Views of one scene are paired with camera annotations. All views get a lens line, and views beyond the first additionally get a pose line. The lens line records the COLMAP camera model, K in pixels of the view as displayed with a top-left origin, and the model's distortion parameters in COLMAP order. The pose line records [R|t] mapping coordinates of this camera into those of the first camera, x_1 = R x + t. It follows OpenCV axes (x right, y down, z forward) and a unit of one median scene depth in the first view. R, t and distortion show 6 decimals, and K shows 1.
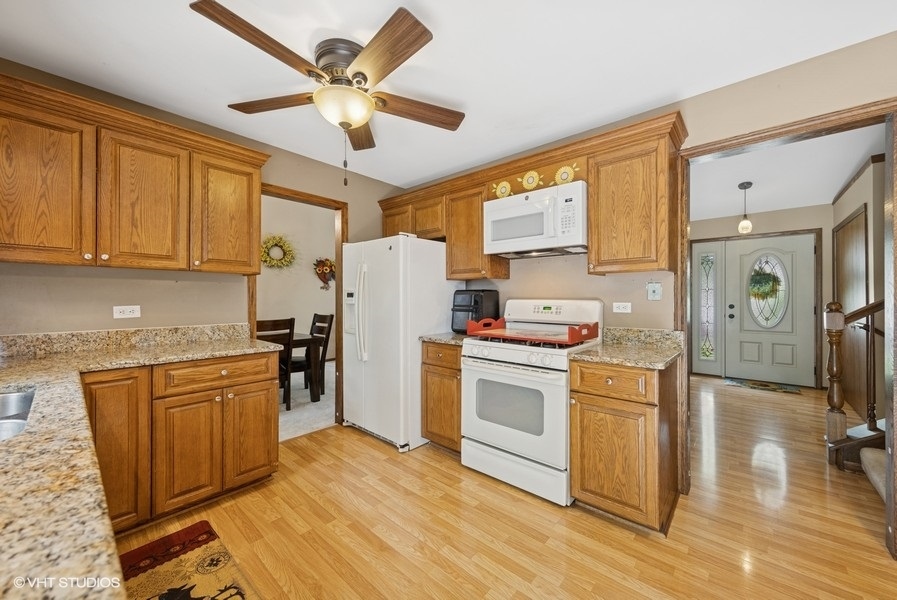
lens RADIAL K [[339.5, 0, 453.2], [0, 339.5, 295.5], [0, 0, 1]] dist [0.002444, 0.000140]
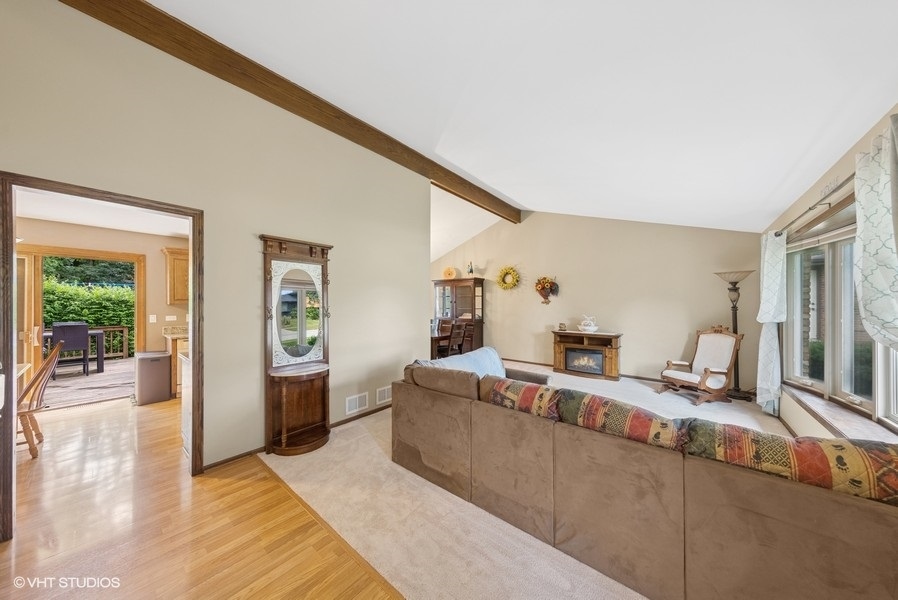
lens RADIAL K [[292.2, 0, 451.1], [0, 292.2, 301.3], [0, 0, 1]] dist [0.005151, 0.000178]
pose [[0.020202, -0.005641, -0.999780, 0.625434], [0.006282, 0.999965, -0.005515, -0.022696], [0.999776, -0.006169, 0.020236, 0.663506]]
